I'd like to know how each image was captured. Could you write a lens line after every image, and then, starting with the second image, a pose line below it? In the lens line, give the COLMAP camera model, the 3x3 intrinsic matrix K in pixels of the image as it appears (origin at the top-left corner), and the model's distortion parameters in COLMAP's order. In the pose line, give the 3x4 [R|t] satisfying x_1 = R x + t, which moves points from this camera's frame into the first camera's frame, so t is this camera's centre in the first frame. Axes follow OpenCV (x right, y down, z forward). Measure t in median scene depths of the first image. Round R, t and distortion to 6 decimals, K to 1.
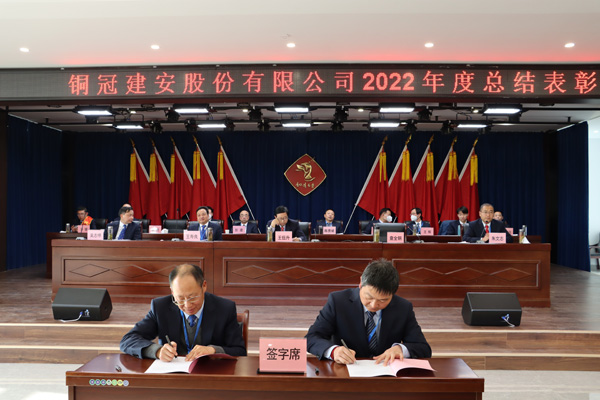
lens RADIAL K [[607.5, 0, 290.8], [0, 607.5, 203.1], [0, 0, 1]] dist [-0.142400, 0.253511]
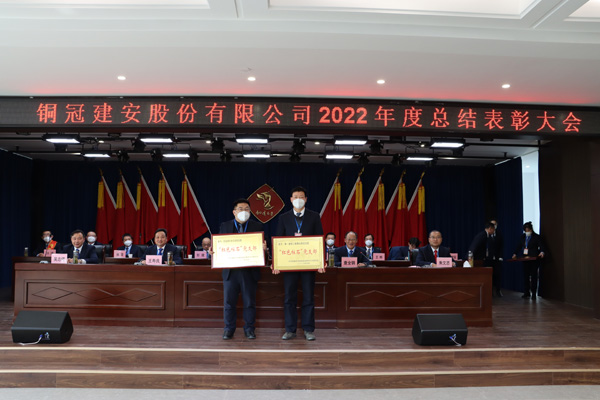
lens RADIAL K [[564.9, 0, 300.0], [0, 564.9, 200.0], [0, 0, 1]] dist [-0.177527, 0.230045]
pose [[0.996389, 0.009286, 0.084392, 0.003550], [-0.004618, 0.998457, -0.055334, 0.003189], [-0.084776, 0.054745, 0.994895, 0.025344]]
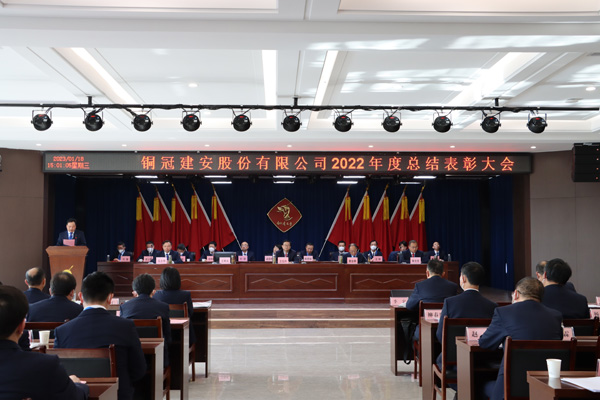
lens RADIAL K [[742.1, 0, 300.0], [0, 742.1, 200.0], [0, 0, 1]] dist [-0.018367, -0.004455]
pose [[0.997054, -0.000170, 0.076702, -0.113572], [0.003890, 0.998823, -0.048345, -0.009317], [-0.076604, 0.048501, 0.995881, -0.930750]]
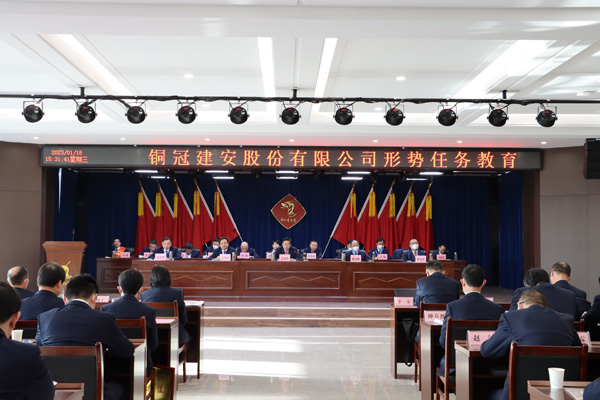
lens RADIAL K [[747.6, 0, 300.0], [0, 747.6, 200.0], [0, 0, 1]] dist [0.015505, 0.001942]
pose [[0.997871, 0.005207, 0.065008, -0.095145], [-0.002338, 0.999023, -0.044134, -0.008453], [-0.065174, 0.043888, 0.996908, -0.900287]]
